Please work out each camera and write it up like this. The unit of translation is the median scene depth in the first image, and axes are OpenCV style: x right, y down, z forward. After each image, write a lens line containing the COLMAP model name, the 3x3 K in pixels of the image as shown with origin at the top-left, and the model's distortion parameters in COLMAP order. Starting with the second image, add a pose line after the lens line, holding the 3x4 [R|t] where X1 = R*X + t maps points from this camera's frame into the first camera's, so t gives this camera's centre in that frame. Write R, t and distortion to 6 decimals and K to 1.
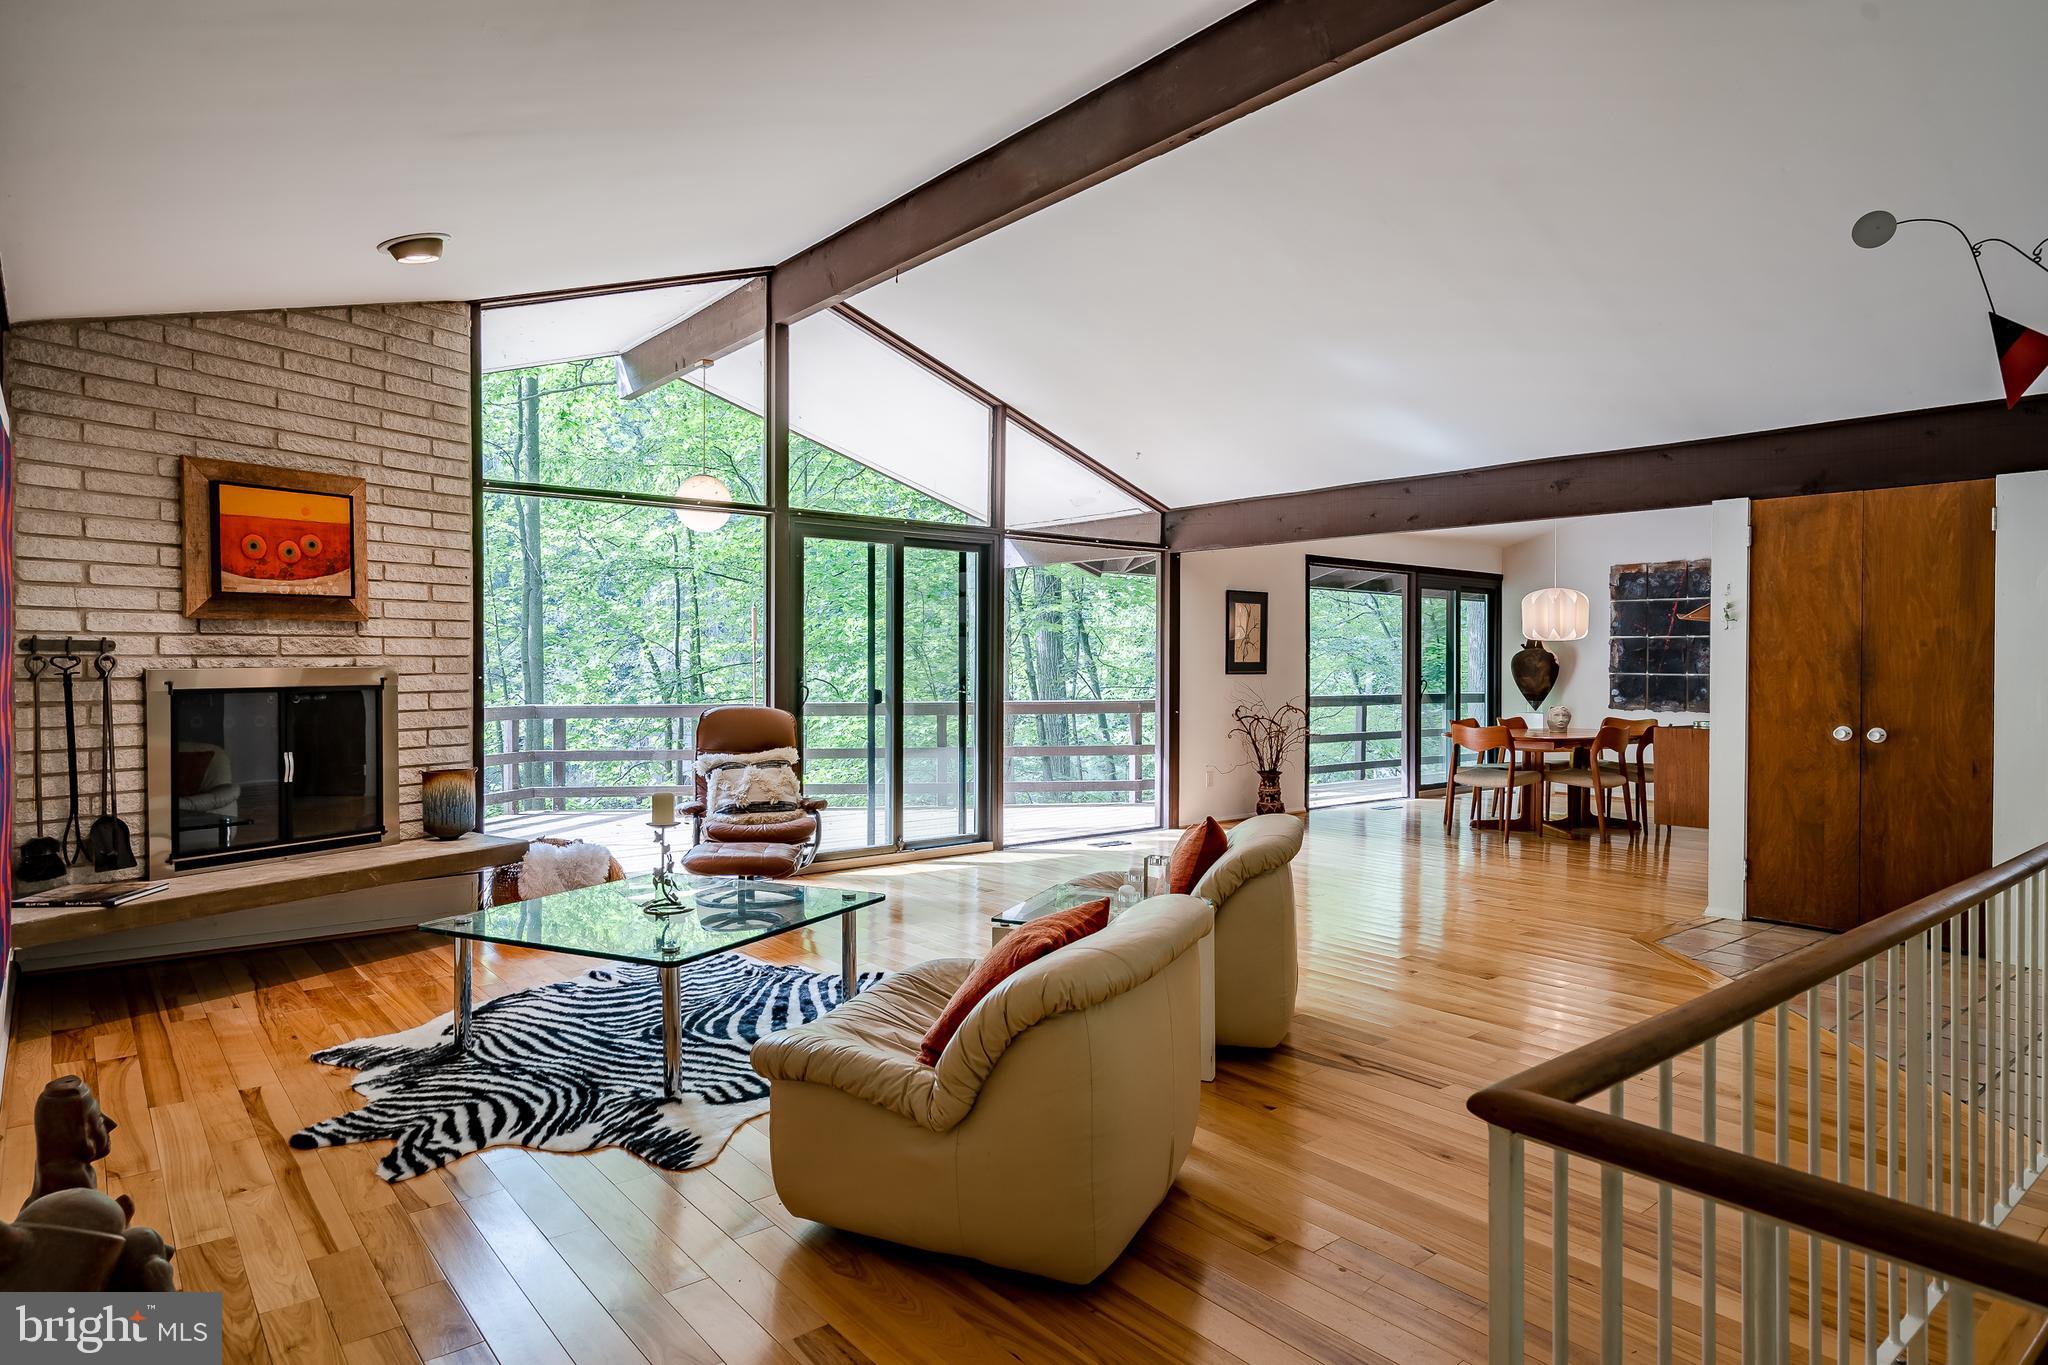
lens RADIAL K [[1159.3, 0, 980.3], [0, 1159.3, 668.2], [0, 0, 1]] dist [0.004435, 0.004561]
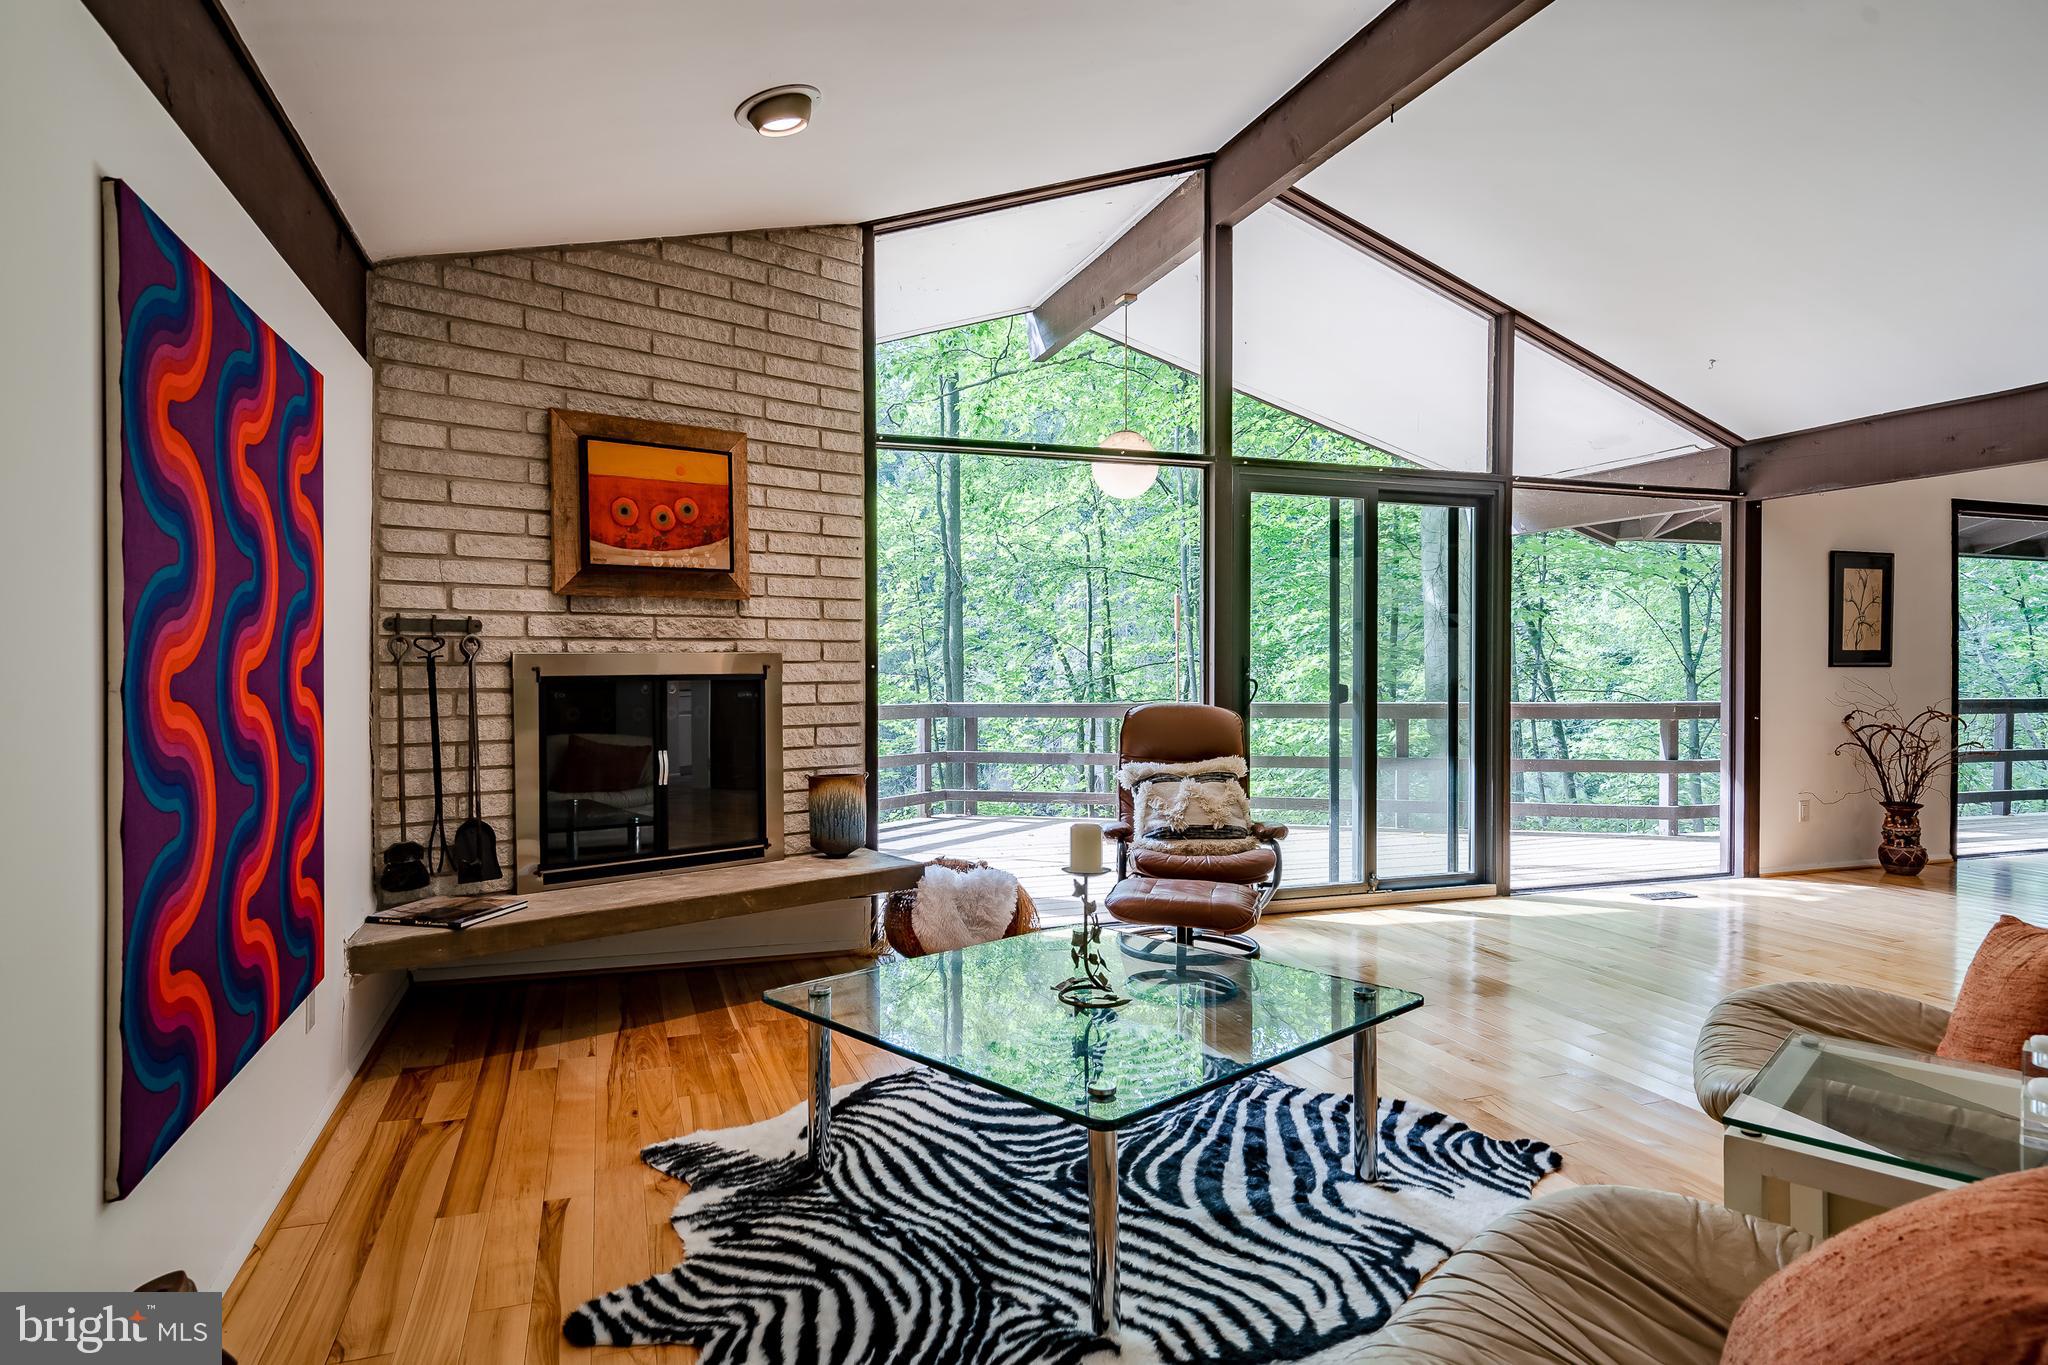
lens RADIAL K [[1159.3, 0, 1012.9], [0, 1159.3, 672.3], [0, 0, 1]] dist [0.004435, 0.004561]
pose [[0.949080, -0.000190, -0.315036, -0.072021], [0.000499, 0.999999, 0.000902, 0.012549], [0.315036, -0.001013, 0.949079, 0.245944]]
